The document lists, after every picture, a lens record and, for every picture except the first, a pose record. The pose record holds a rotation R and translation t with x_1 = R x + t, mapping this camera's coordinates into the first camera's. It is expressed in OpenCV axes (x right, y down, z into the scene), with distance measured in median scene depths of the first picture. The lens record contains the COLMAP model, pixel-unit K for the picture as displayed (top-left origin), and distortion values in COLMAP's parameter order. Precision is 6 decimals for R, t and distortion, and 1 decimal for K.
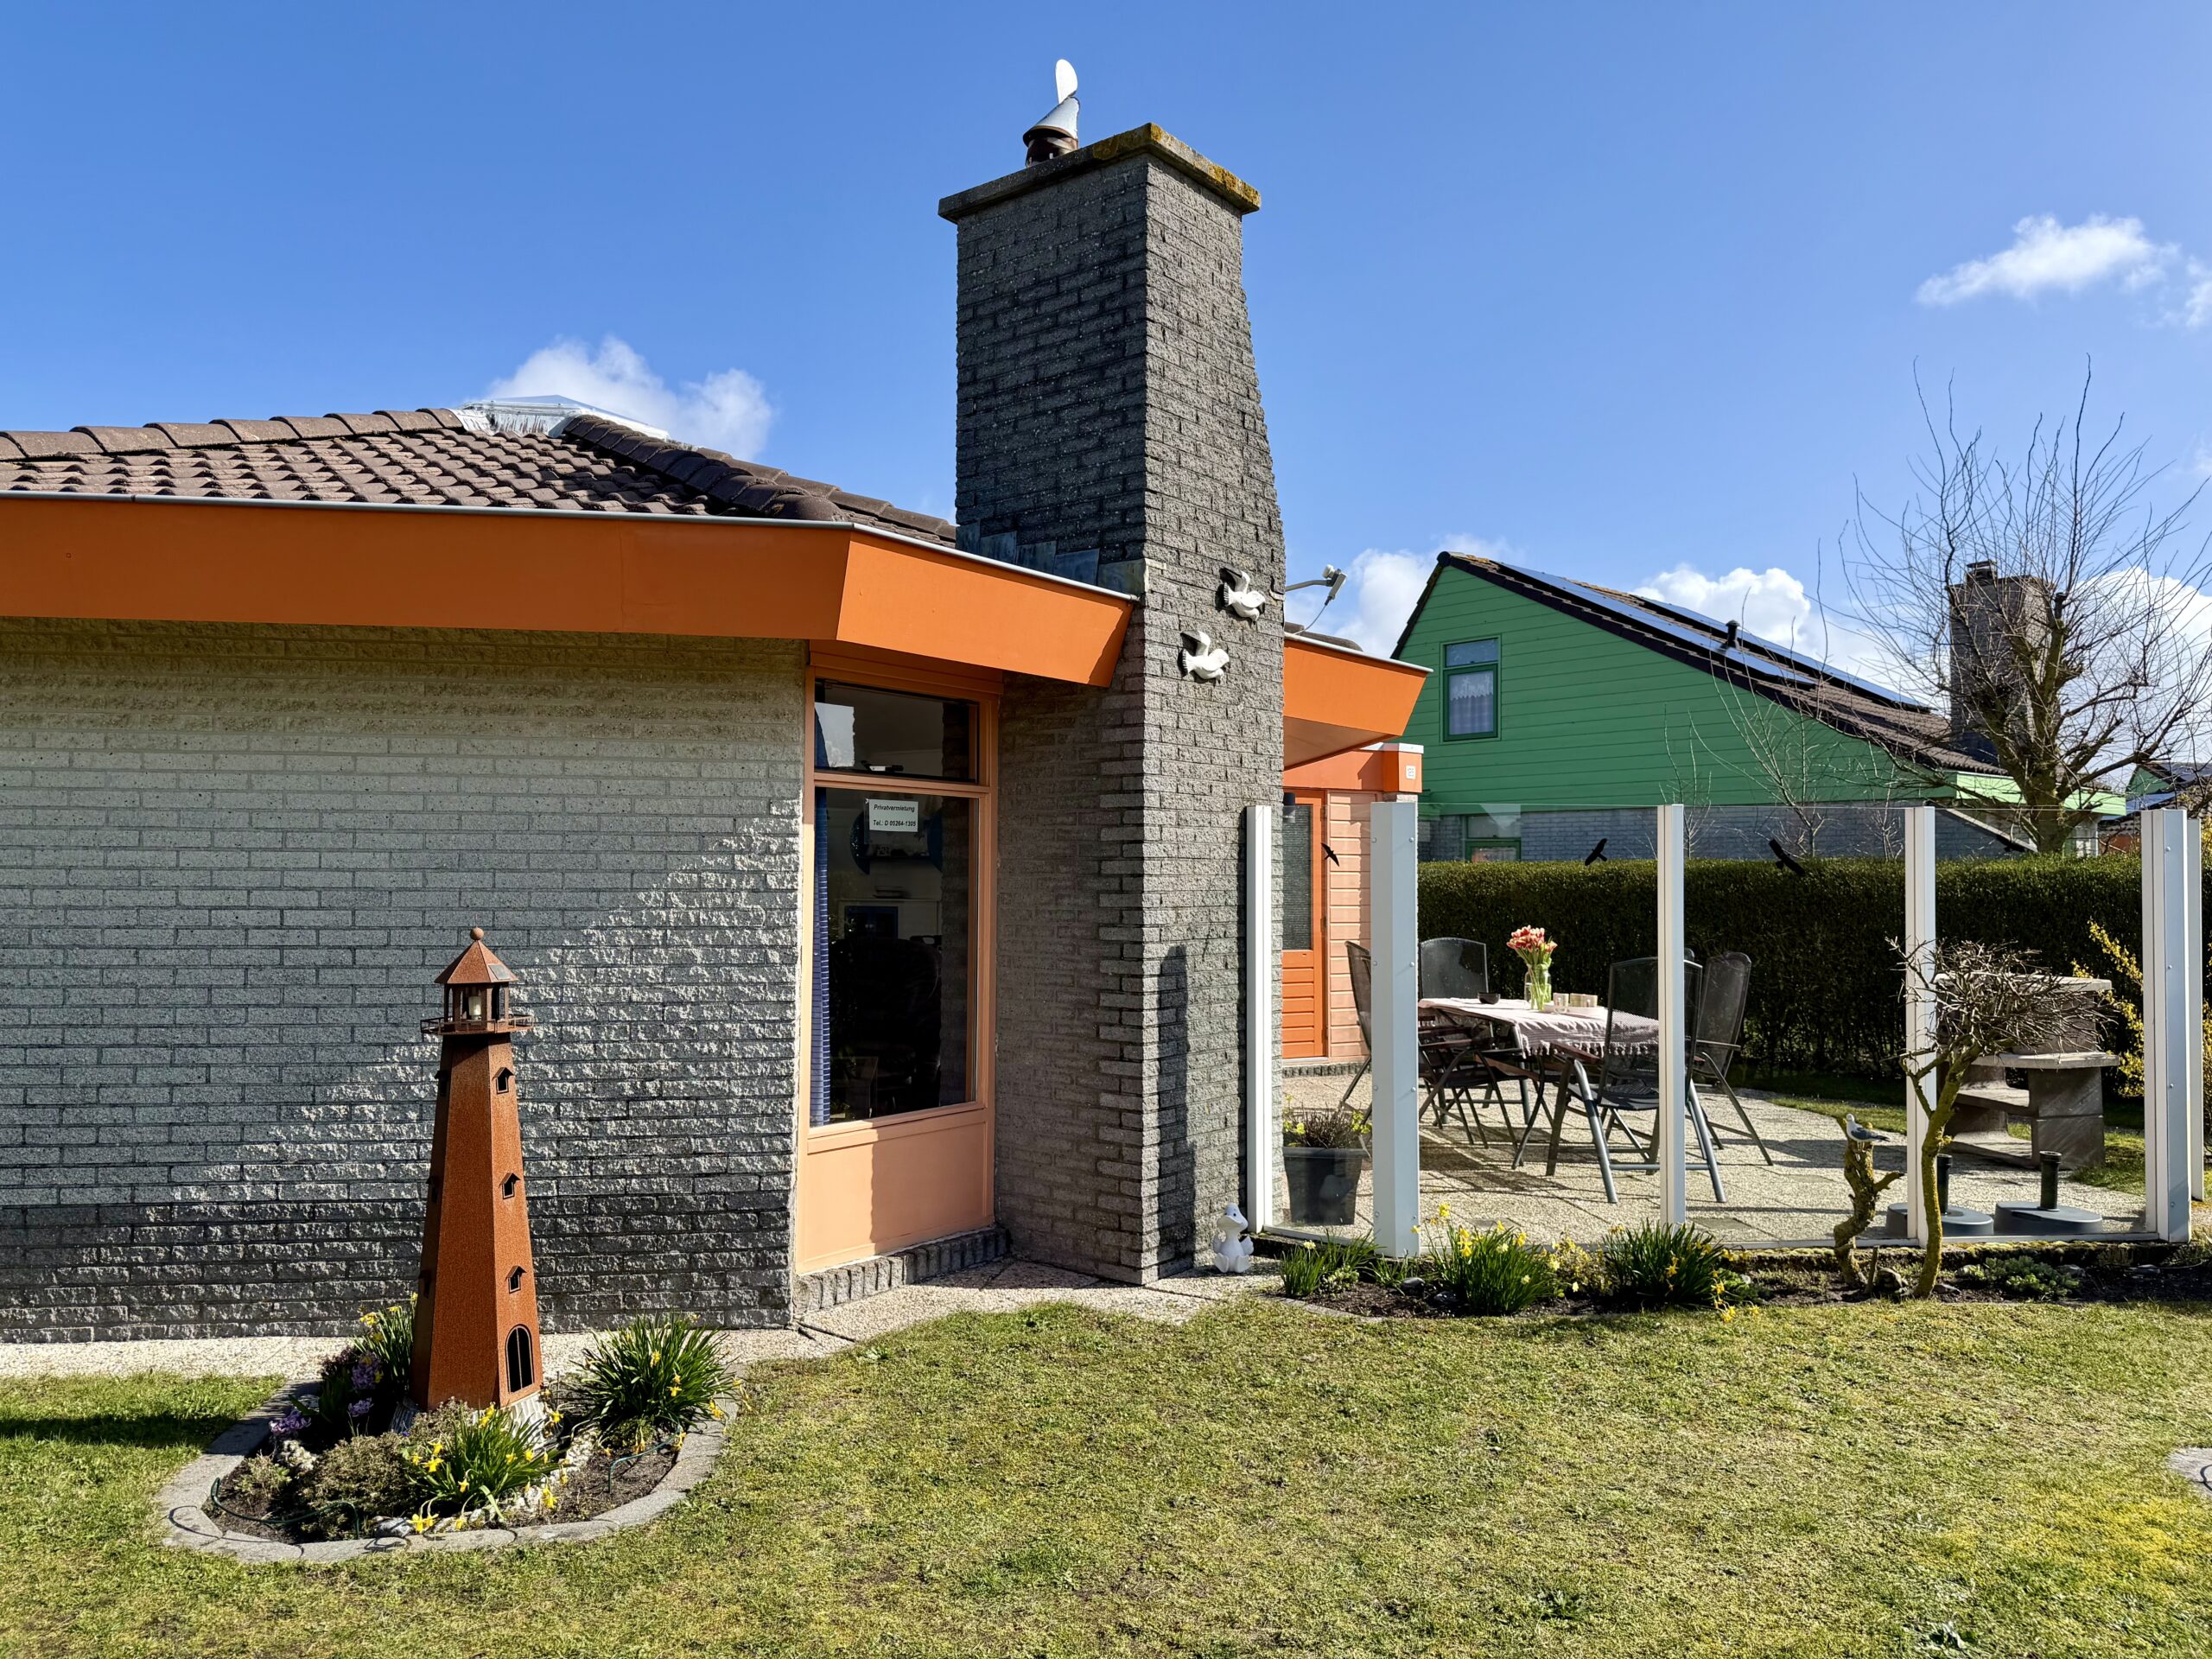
lens RADIAL K [[1799.0, 0, 1262.8], [0, 1799.0, 855.6], [0, 0, 1]] dist [0.138126, -0.182672]
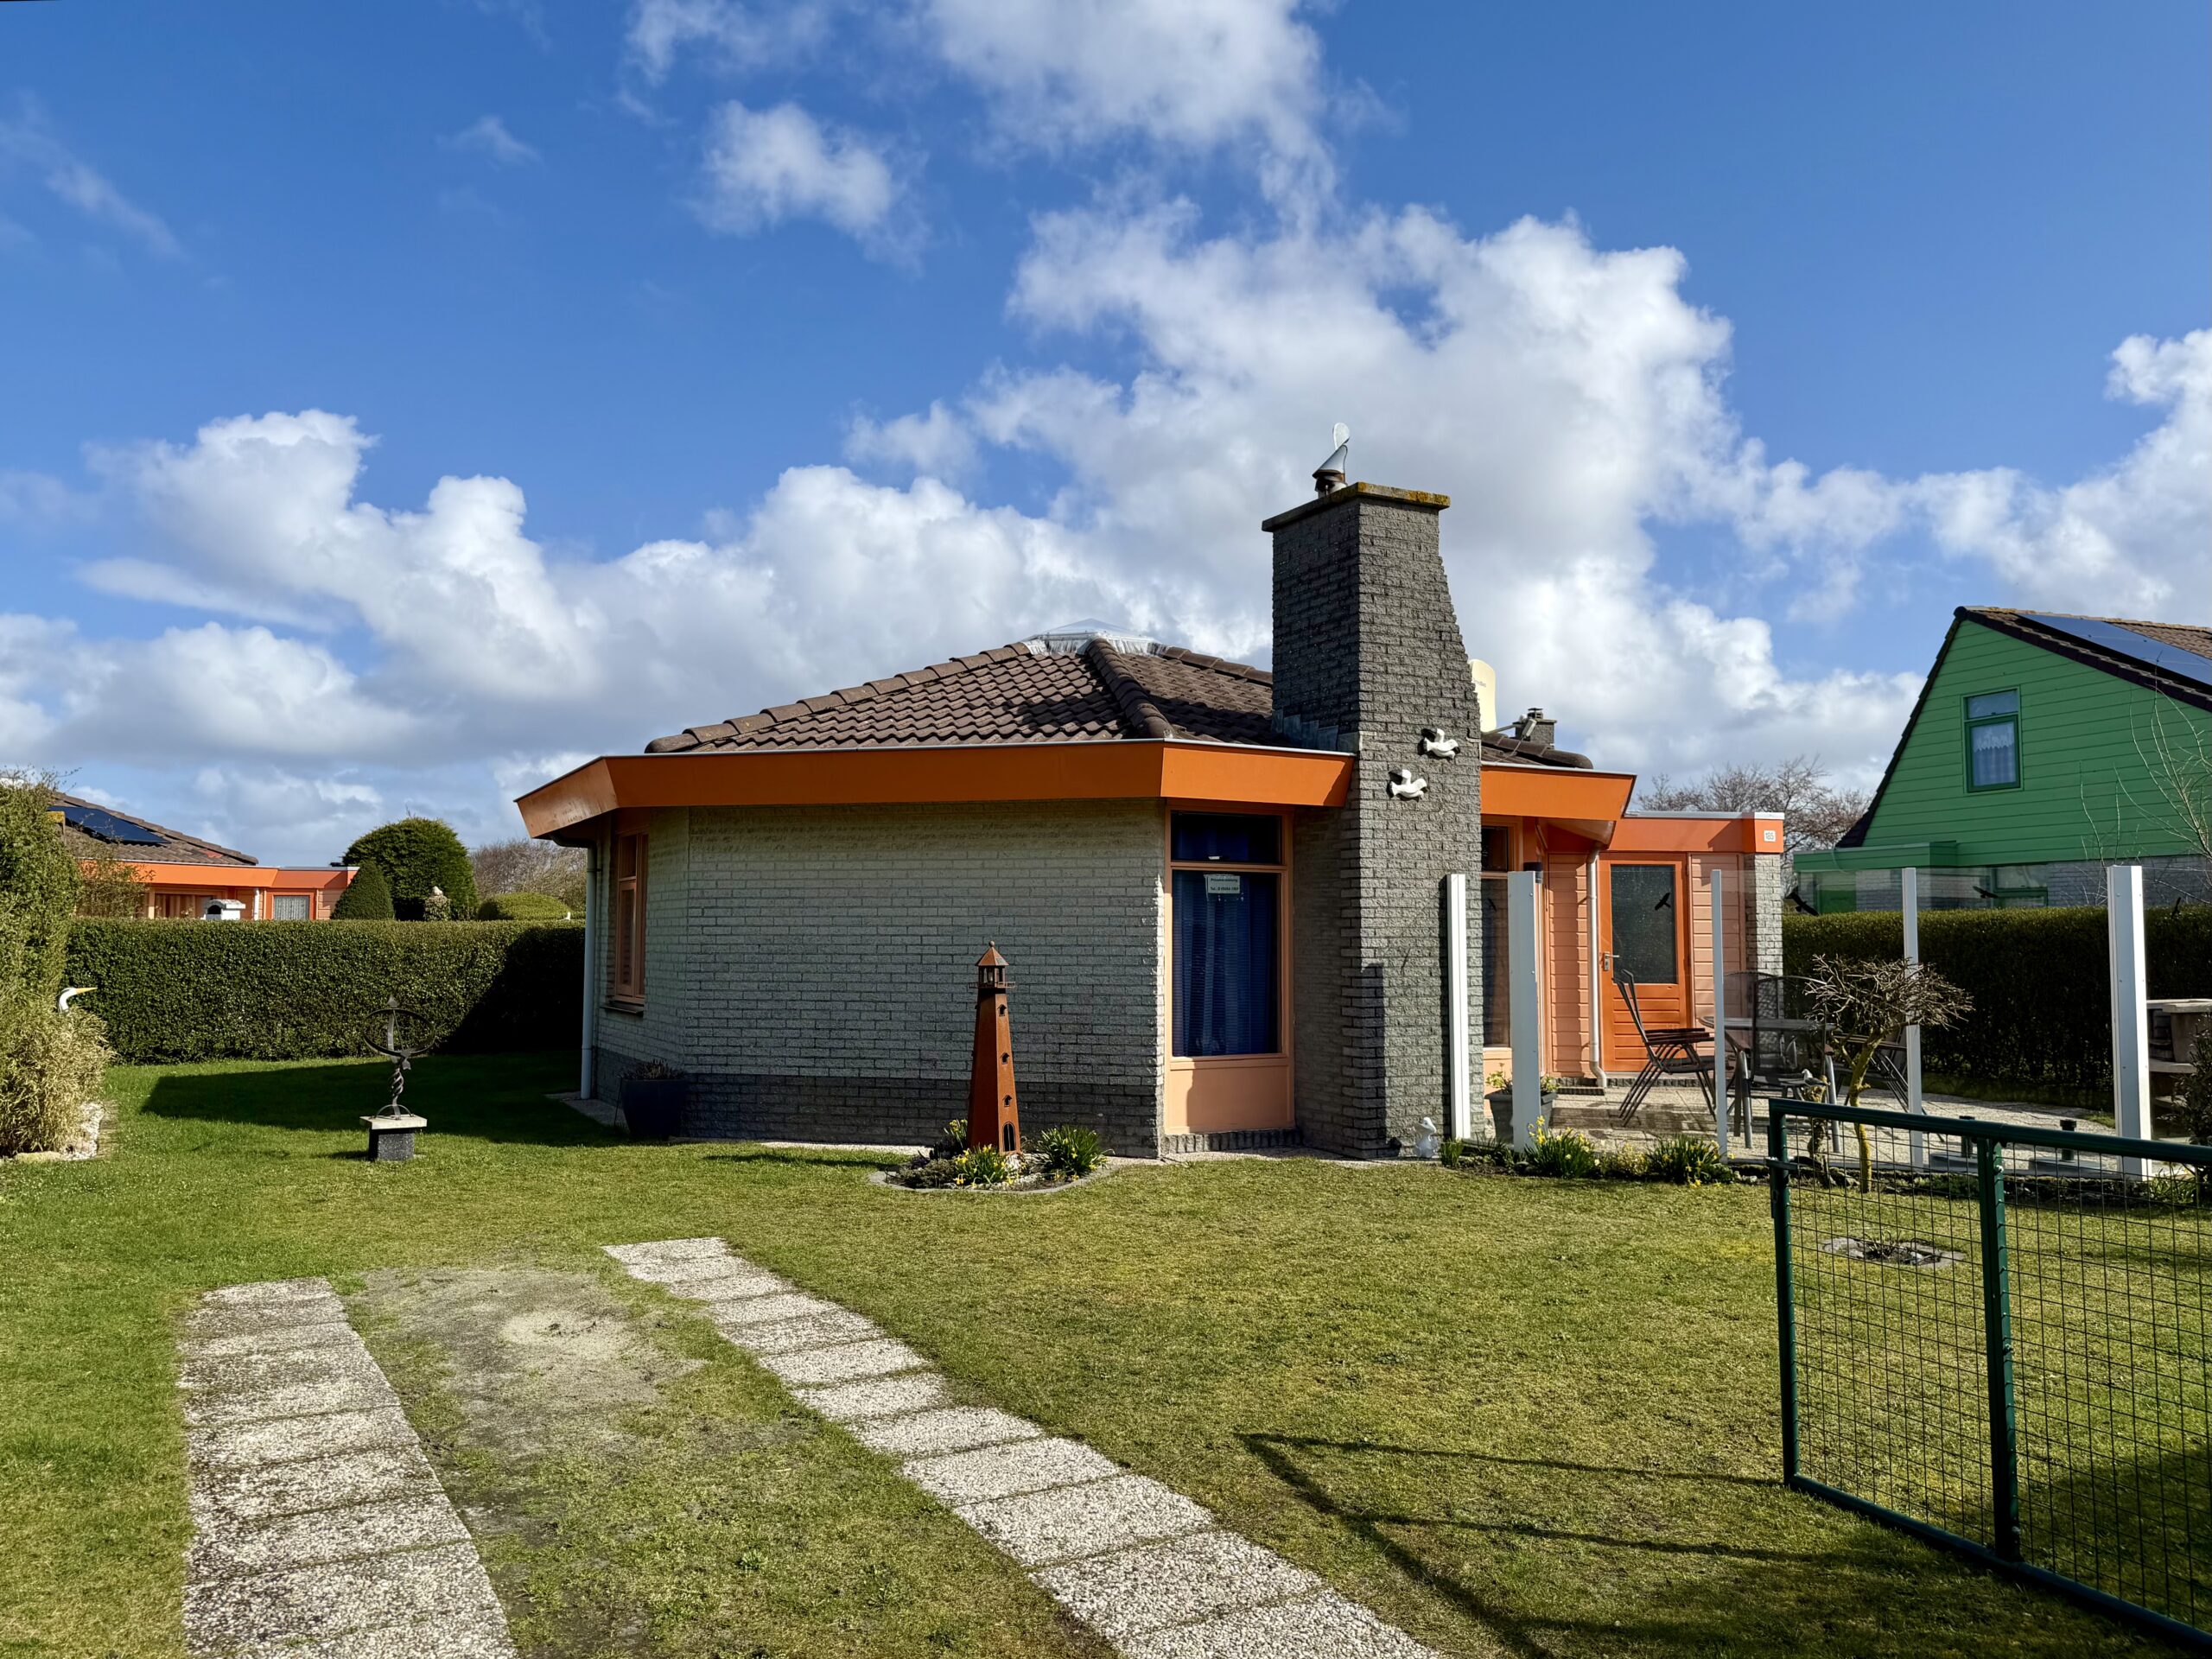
lens RADIAL K [[1572.2, 0, 1118.8], [0, 1572.2, 871.8], [0, 0, 1]] dist [0.073359, -0.116128]
pose [[0.924914, -0.018415, -0.379731, 0.283785], [0.008927, 0.999603, -0.026732, 0.005514], [0.380072, 0.021335, 0.924711, -0.452362]]
